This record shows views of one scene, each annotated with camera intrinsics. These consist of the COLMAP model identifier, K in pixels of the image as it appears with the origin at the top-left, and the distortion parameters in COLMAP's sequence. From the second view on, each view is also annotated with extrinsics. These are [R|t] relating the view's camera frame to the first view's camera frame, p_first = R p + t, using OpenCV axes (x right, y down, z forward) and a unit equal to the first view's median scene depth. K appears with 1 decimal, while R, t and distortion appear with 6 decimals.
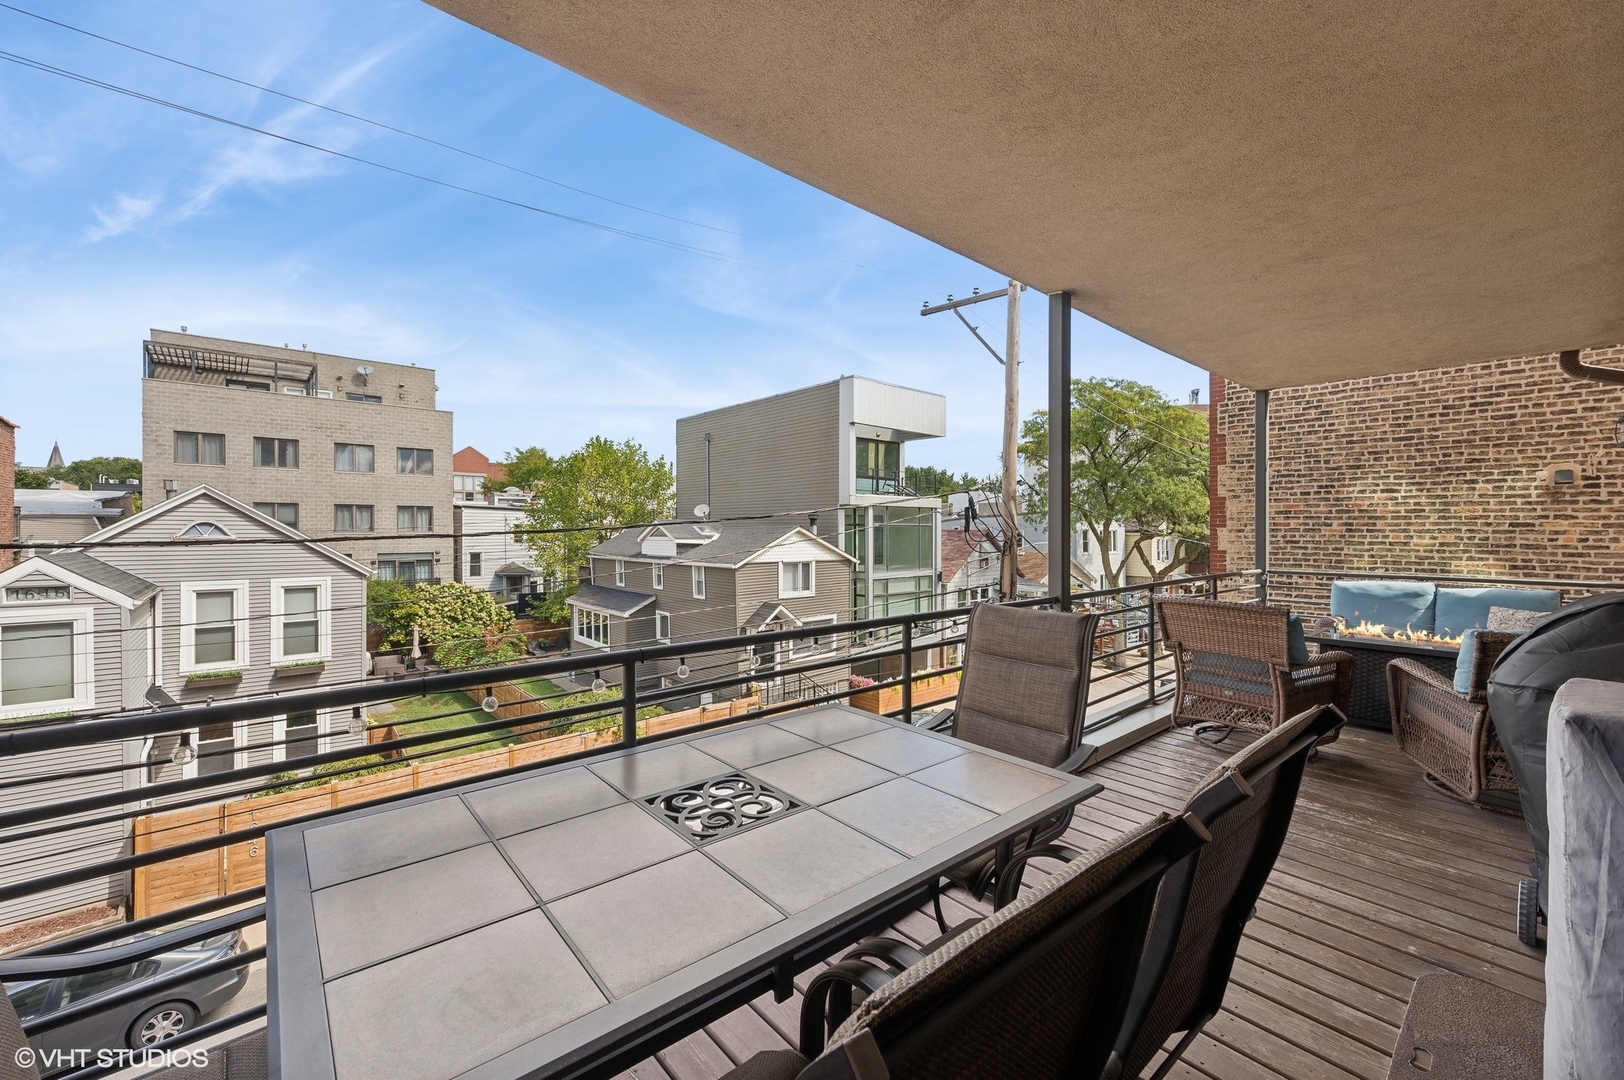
lens RADIAL K [[665.2, 0, 808.9], [0, 665.2, 543.3], [0, 0, 1]] dist [-0.001575, 0.000380]
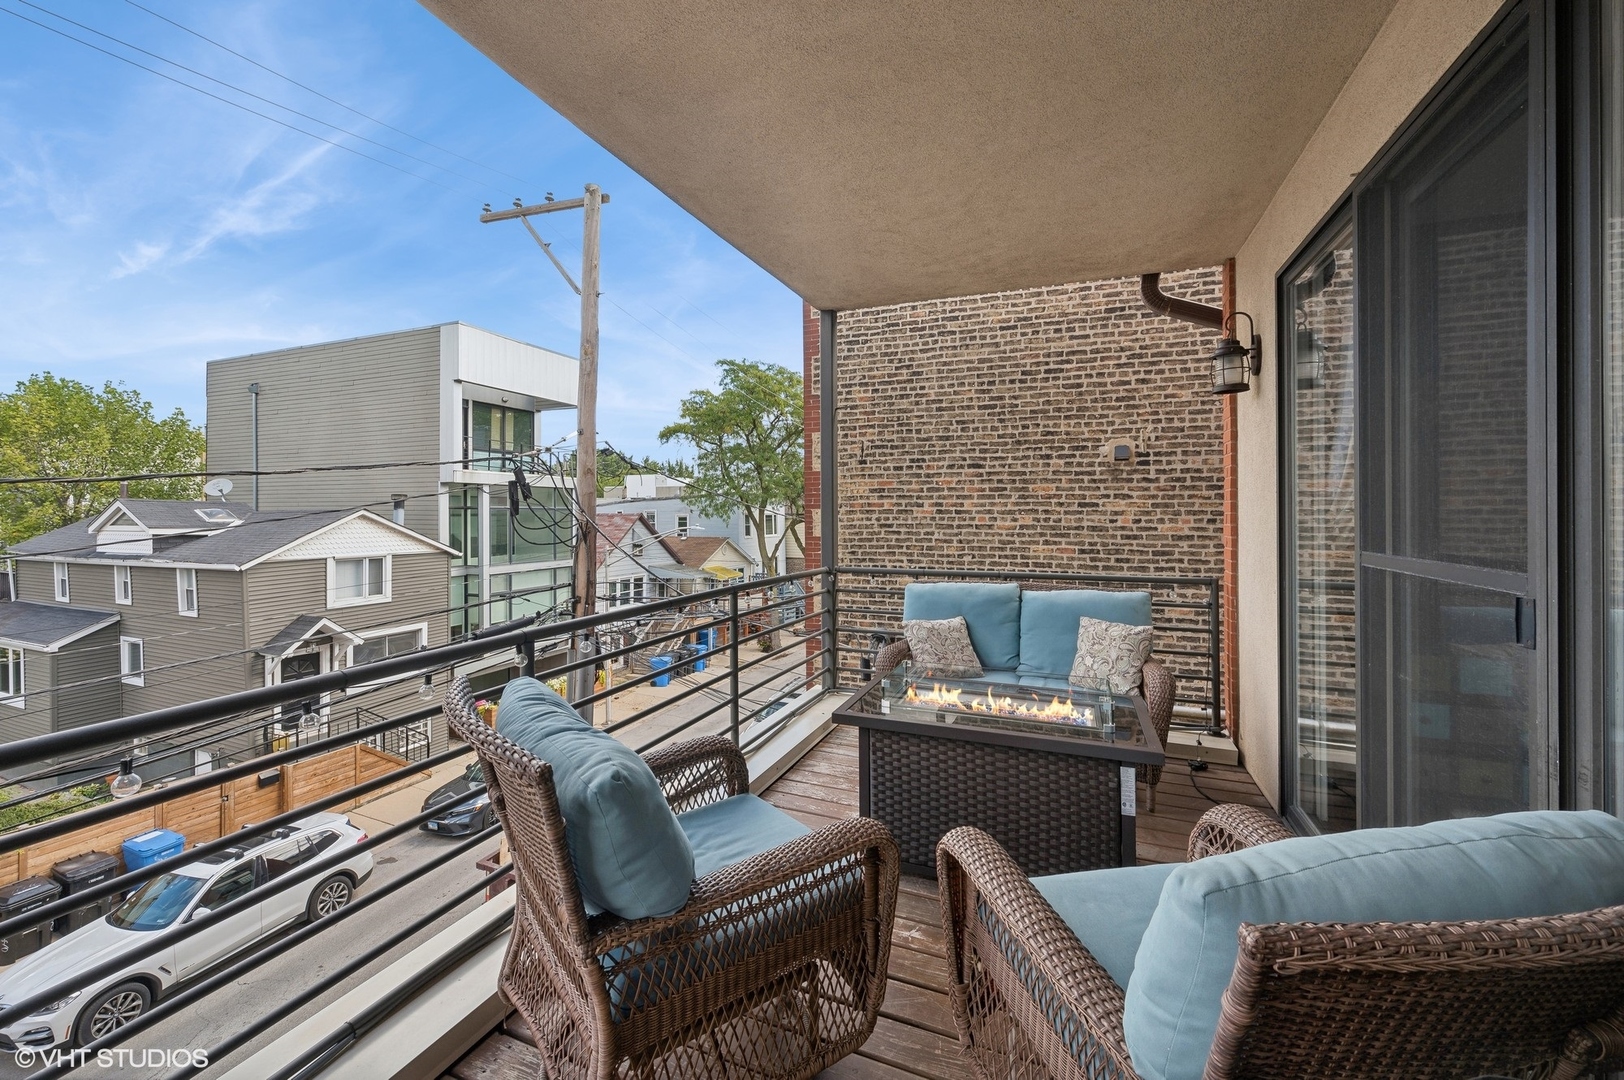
lens RADIAL K [[652.6, 0, 812.0], [0, 652.6, 540.0], [0, 0, 1]] dist [0.001569, 0.000176]
pose [[0.894803, -0.020990, 0.445967, 0.307538], [0.012309, 0.999674, 0.022354, -0.003864], [-0.446291, -0.014513, 0.894770, 0.338774]]
